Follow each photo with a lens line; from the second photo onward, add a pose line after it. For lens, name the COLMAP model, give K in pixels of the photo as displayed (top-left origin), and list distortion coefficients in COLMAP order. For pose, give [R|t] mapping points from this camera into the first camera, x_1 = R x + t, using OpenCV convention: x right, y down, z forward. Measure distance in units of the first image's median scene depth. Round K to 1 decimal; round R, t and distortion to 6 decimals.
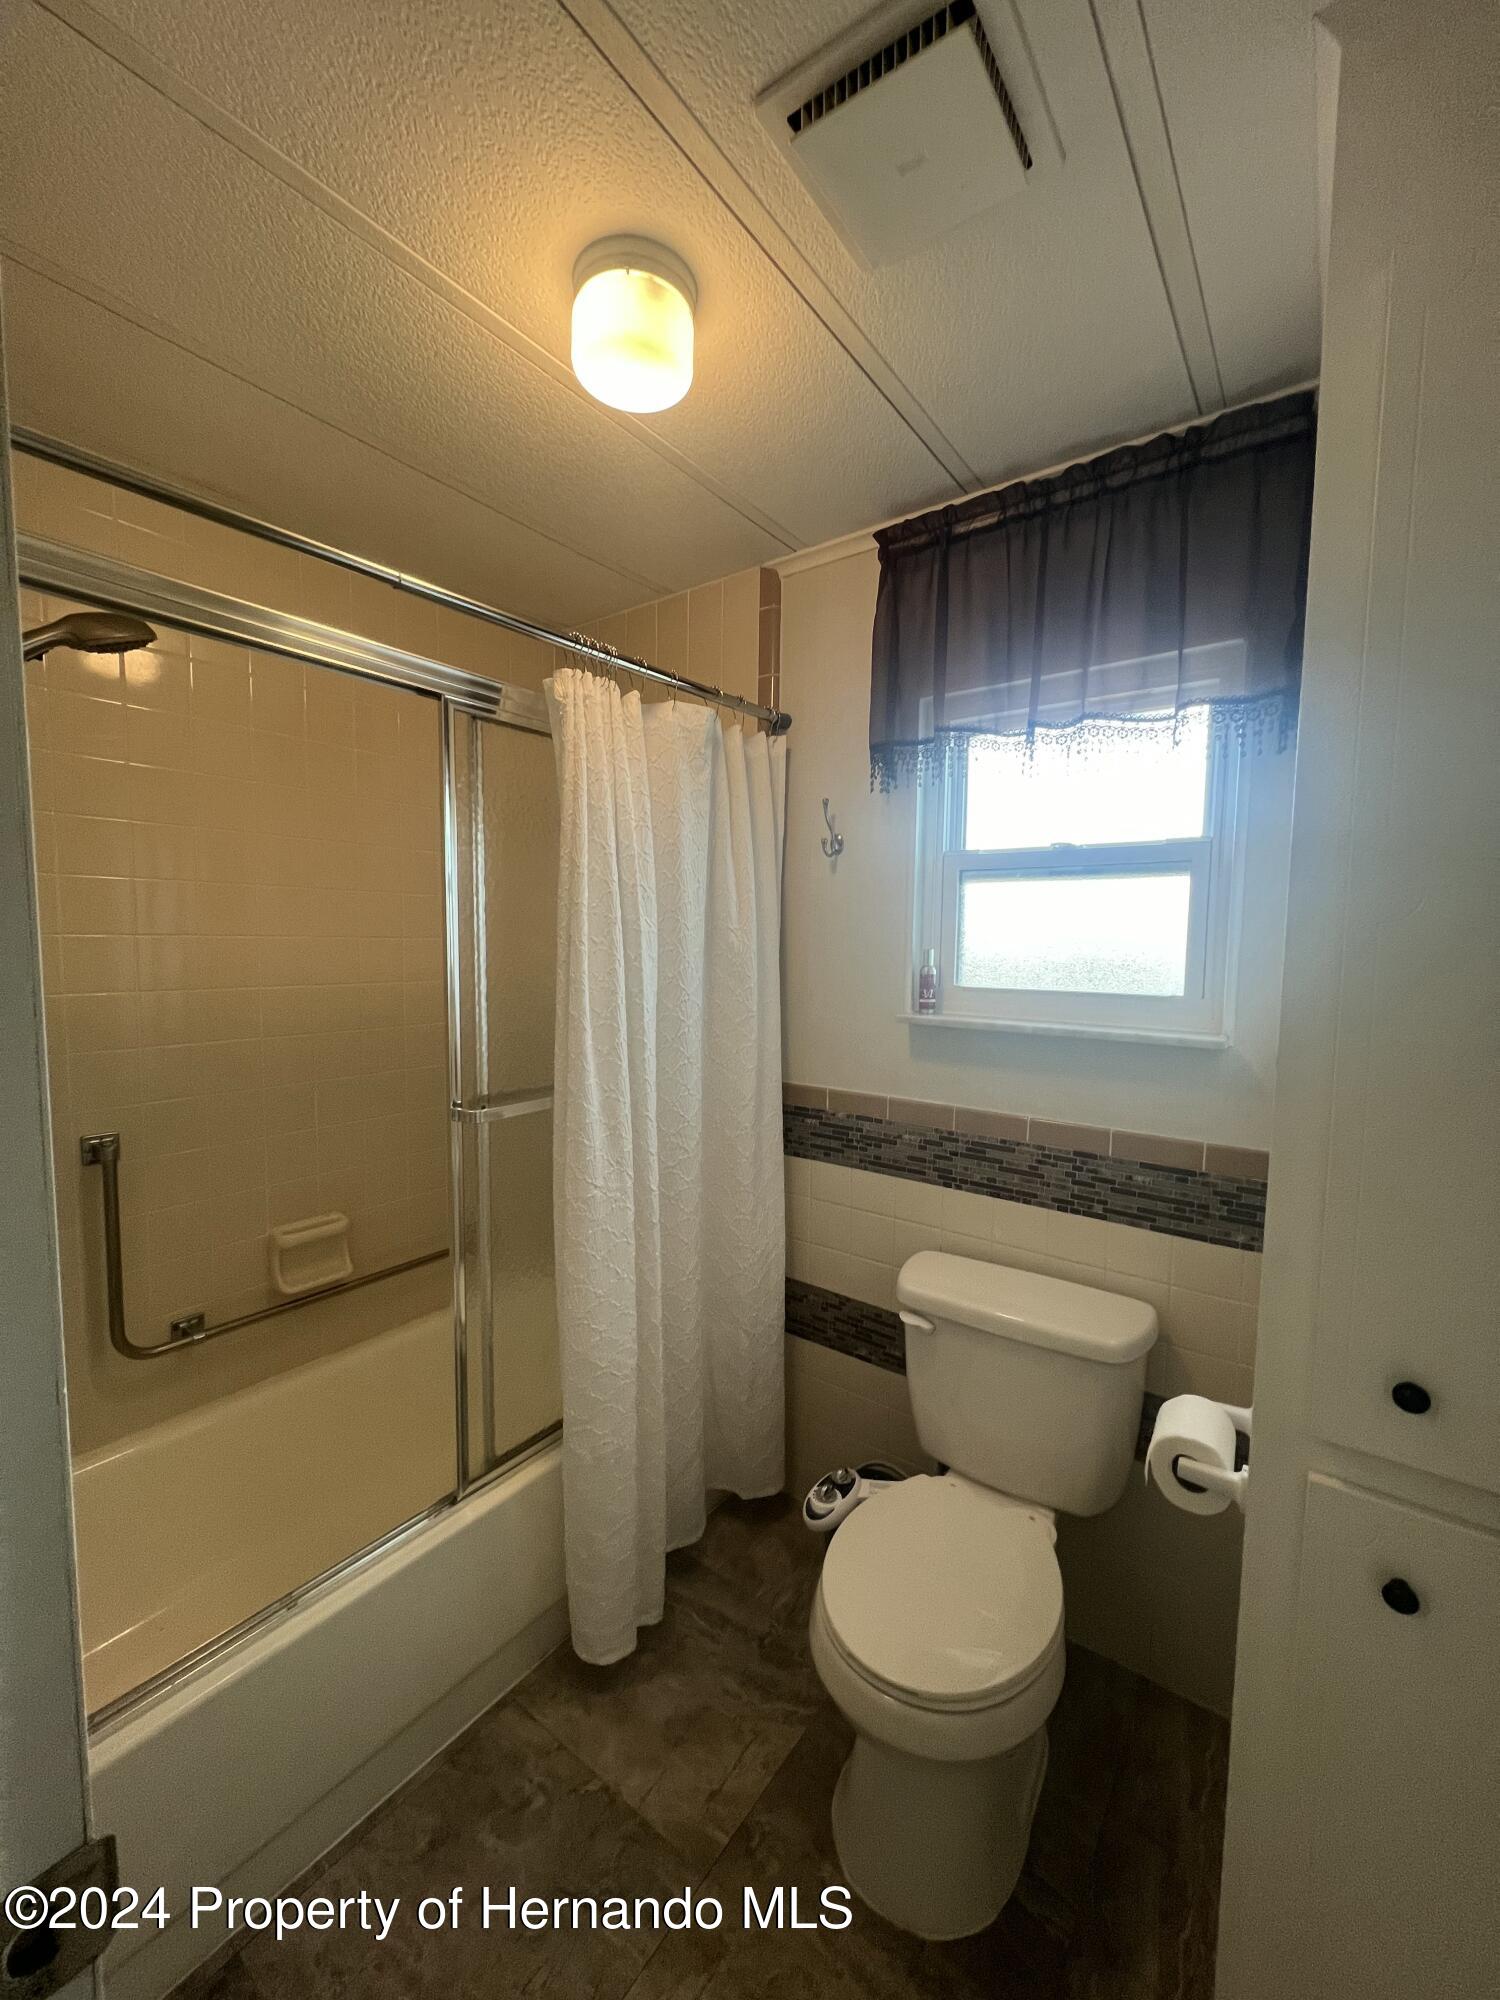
lens RADIAL K [[796.6, 0, 748.7], [0, 796.6, 999.0], [0, 0, 1]] dist [-0.001970, 0.000712]
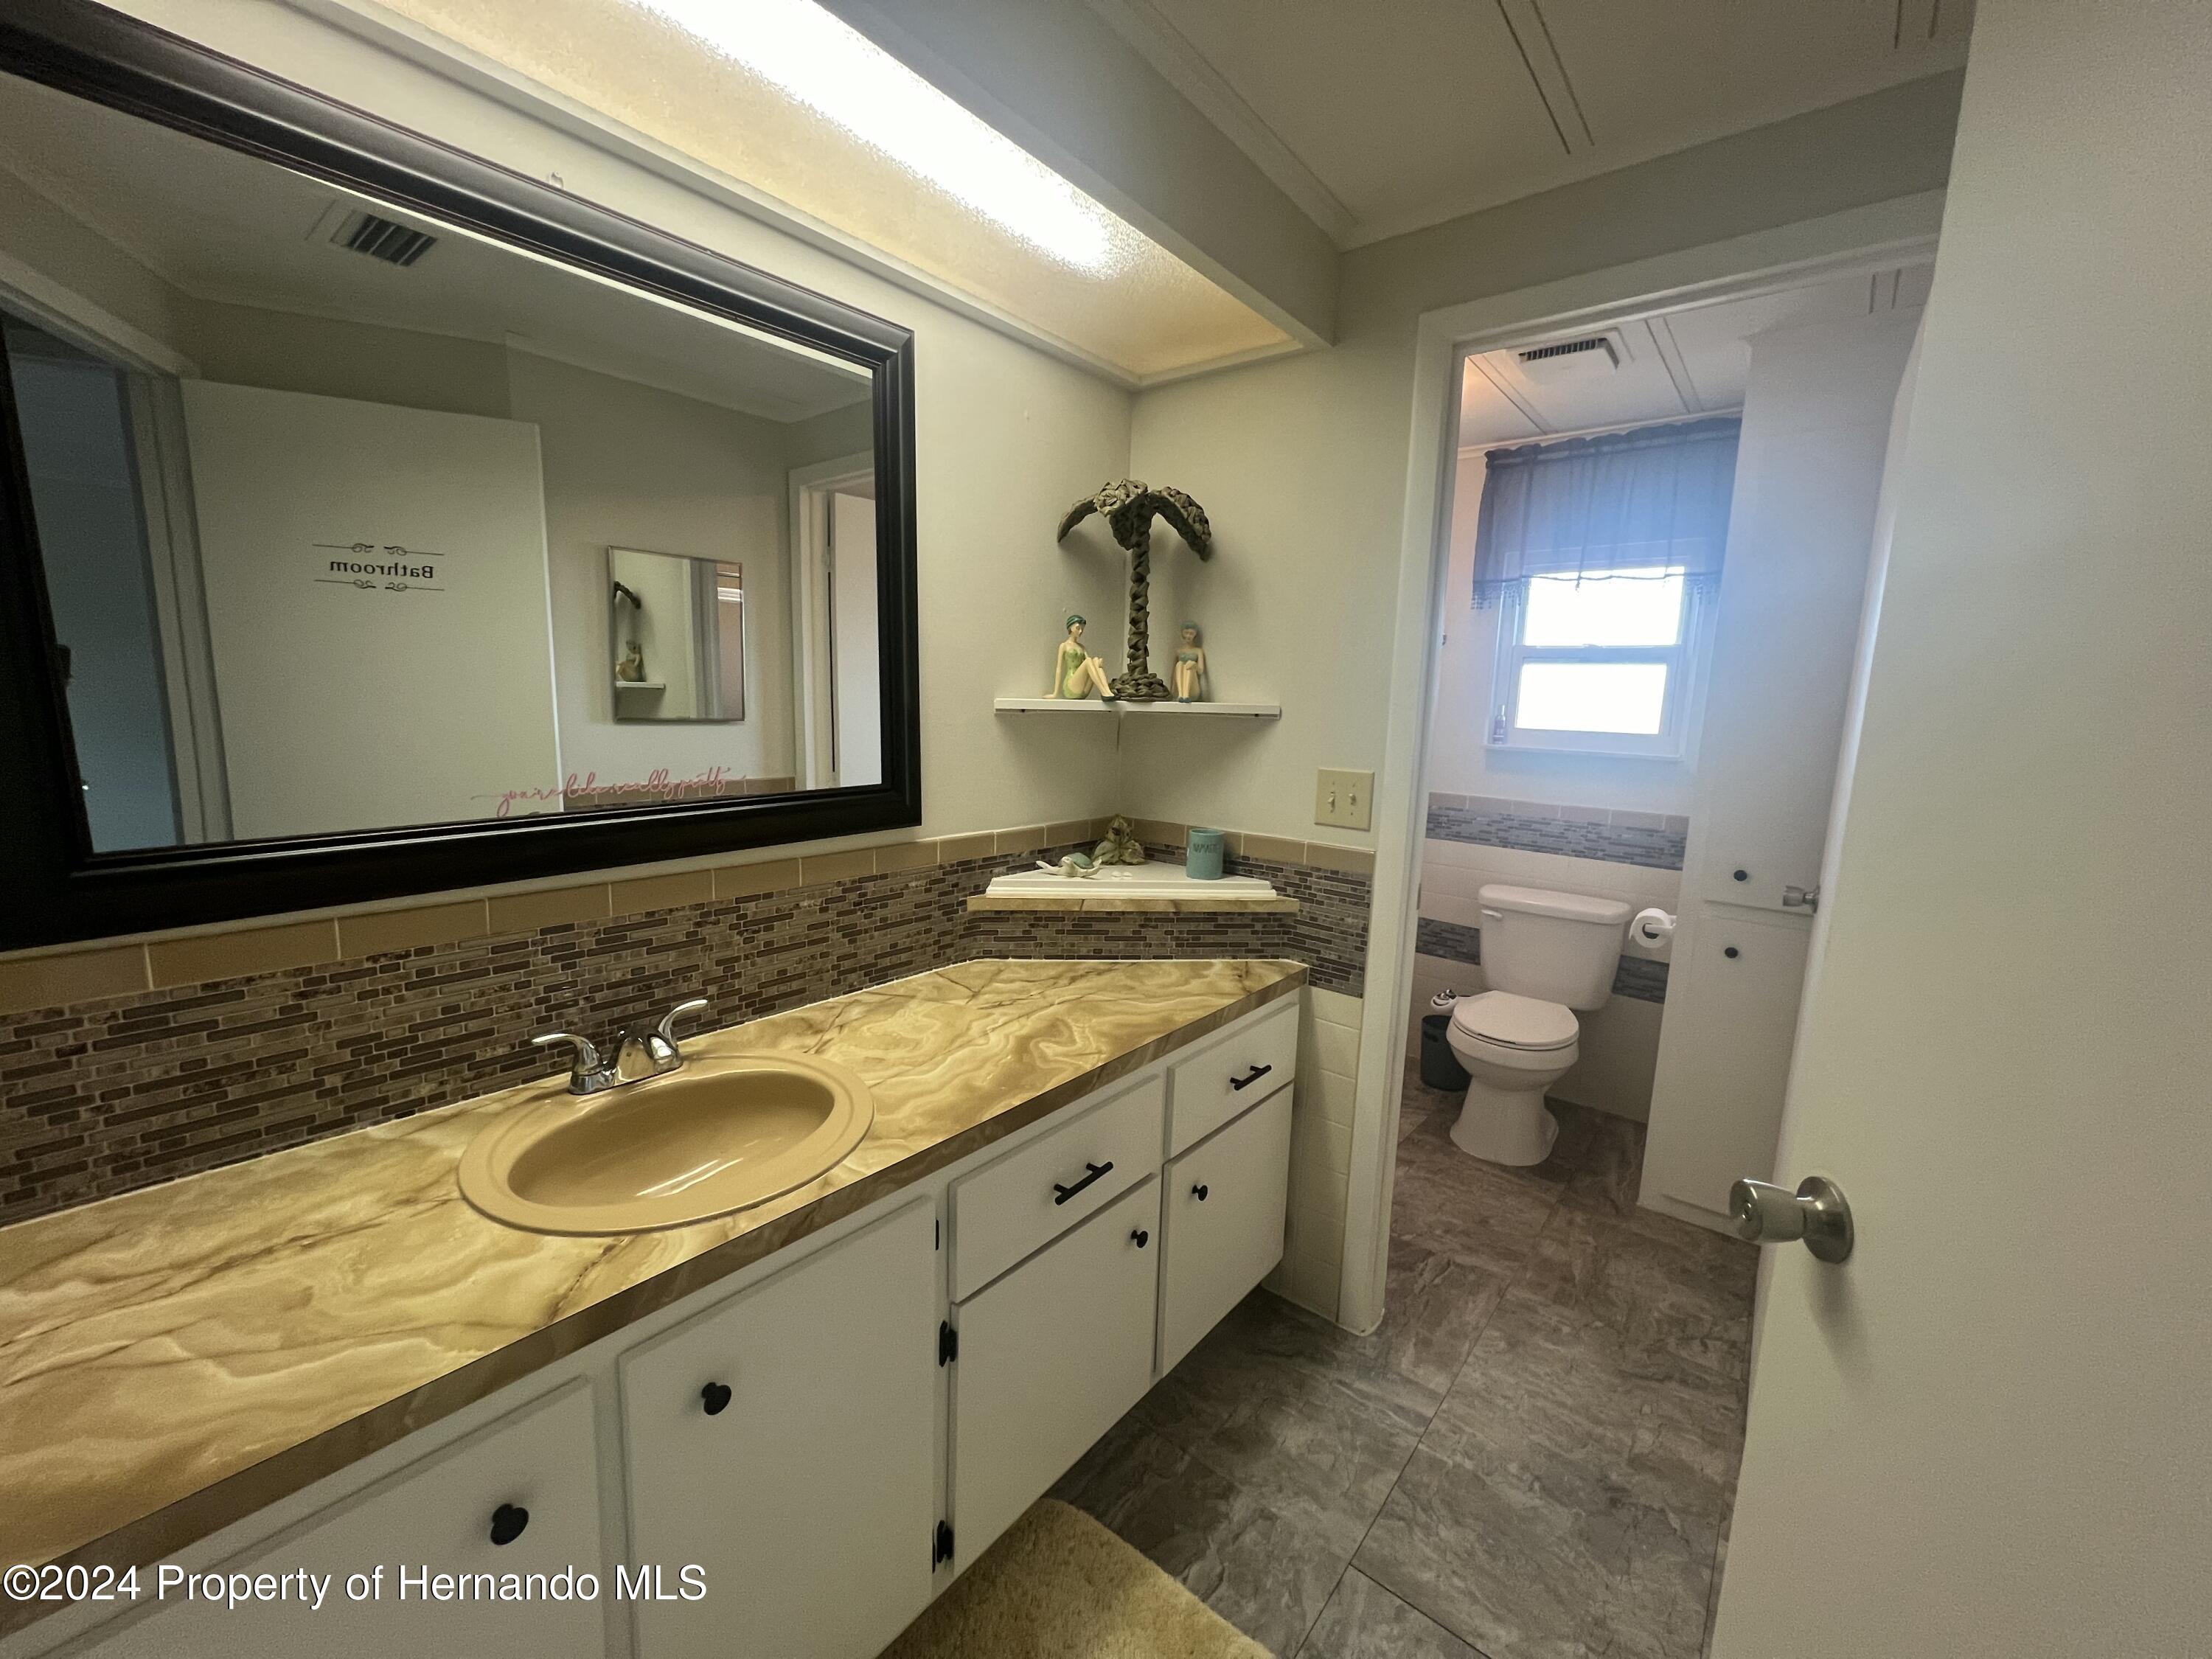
lens RADIAL K [[881.1, 0, 1104.2], [0, 881.1, 824.7], [0, 0, 1]] dist [-0.001970, 0.000712]
pose [[0.998574, 0.027469, -0.045776, -0.616483], [-0.024122, 0.997103, 0.072131, 0.088819], [0.047624, -0.070924, 0.996344, -1.073044]]
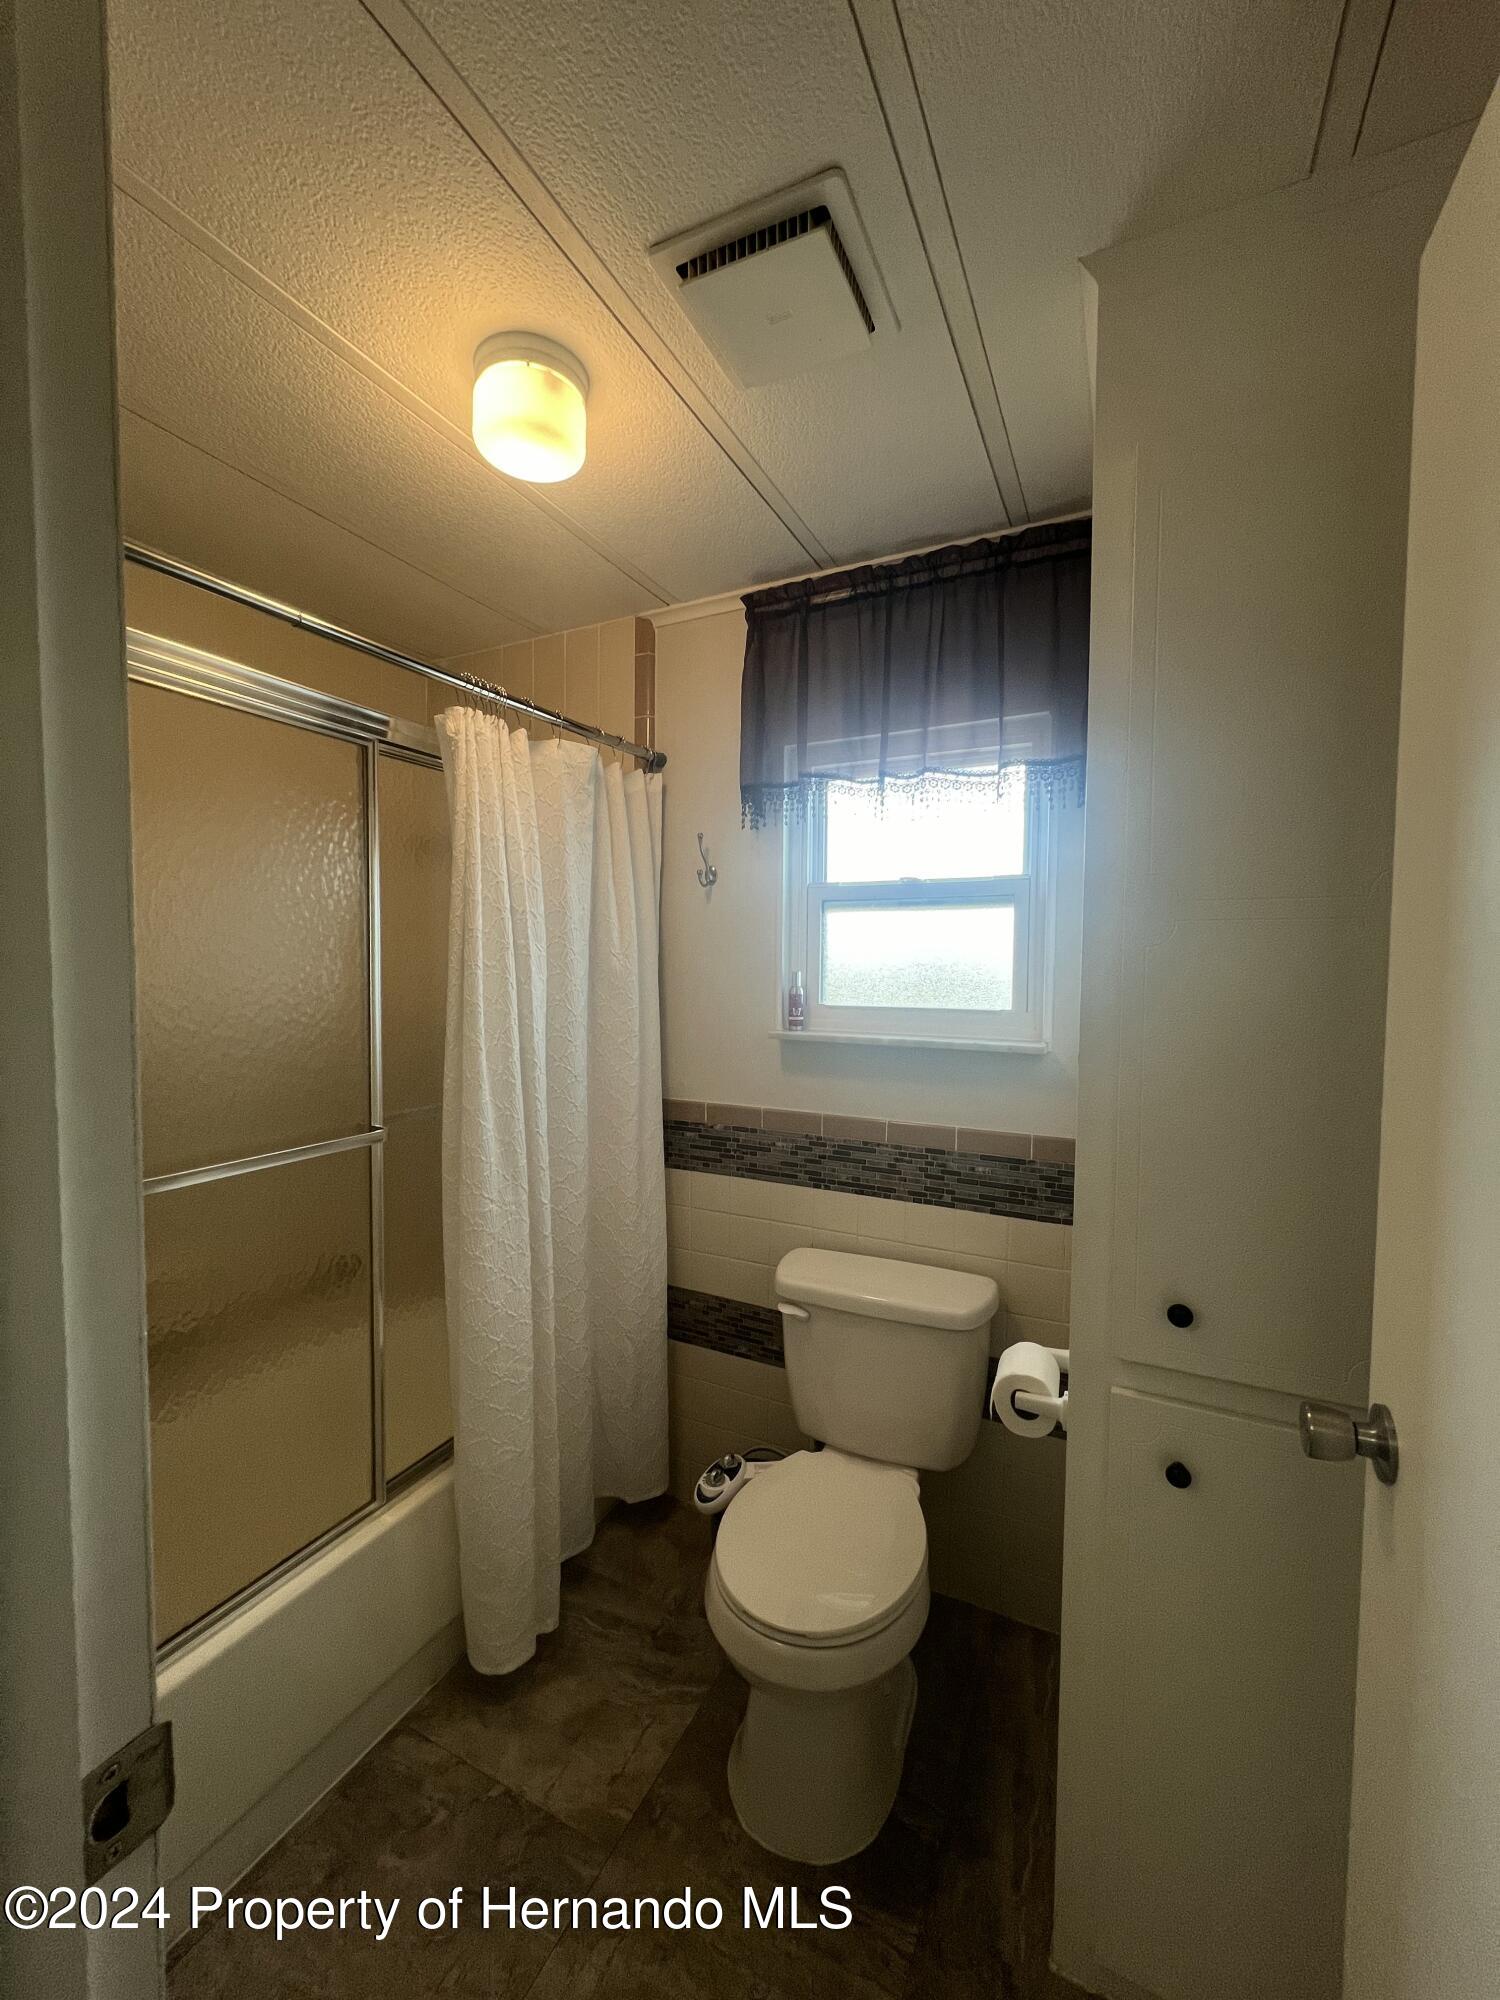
lens RADIAL K [[796.6, 0, 747.8], [0, 796.6, 999.4], [0, 0, 1]] dist [-0.001970, 0.000712]
pose [[0.984735, -0.012234, 0.173629, -0.038086], [0.017573, 0.999418, -0.029244, 0.008449], [-0.173170, 0.031849, 0.984377, -0.085124]]
